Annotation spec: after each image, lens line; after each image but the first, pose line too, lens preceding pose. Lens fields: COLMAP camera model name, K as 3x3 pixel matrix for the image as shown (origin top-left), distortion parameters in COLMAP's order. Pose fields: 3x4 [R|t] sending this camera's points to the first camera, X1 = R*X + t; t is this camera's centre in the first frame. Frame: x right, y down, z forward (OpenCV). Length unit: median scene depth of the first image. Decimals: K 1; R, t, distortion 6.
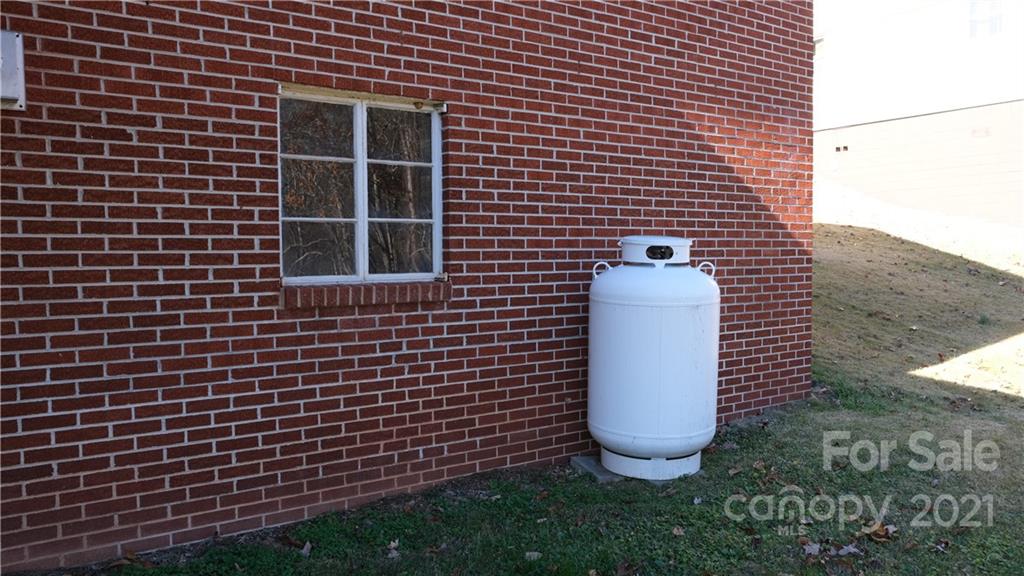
lens RADIAL K [[795.9, 0, 522.2], [0, 795.9, 293.3], [0, 0, 1]] dist [-0.035814, 0.052942]
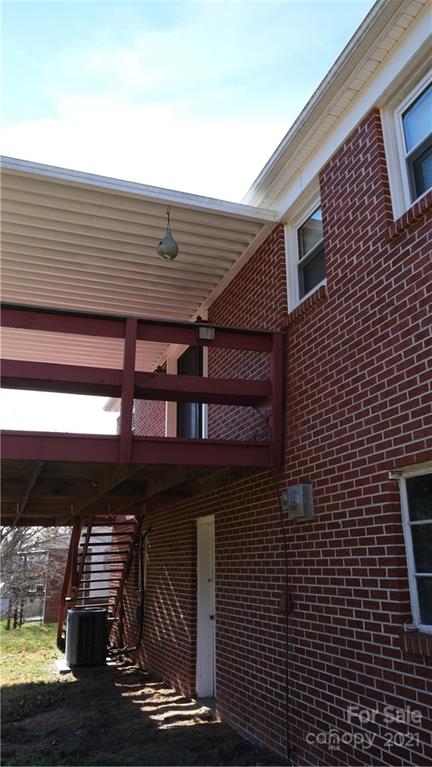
lens RADIAL K [[596.2, 0, 216.0], [0, 596.2, 383.5], [0, 0, 1]] dist [-0.035814, 0.052942]
pose [[-0.278823, -0.277074, -0.919504, 0.790540], [-0.047487, 0.960282, -0.274962, -0.120205], [0.959168, -0.033001, -0.280906, 1.050238]]
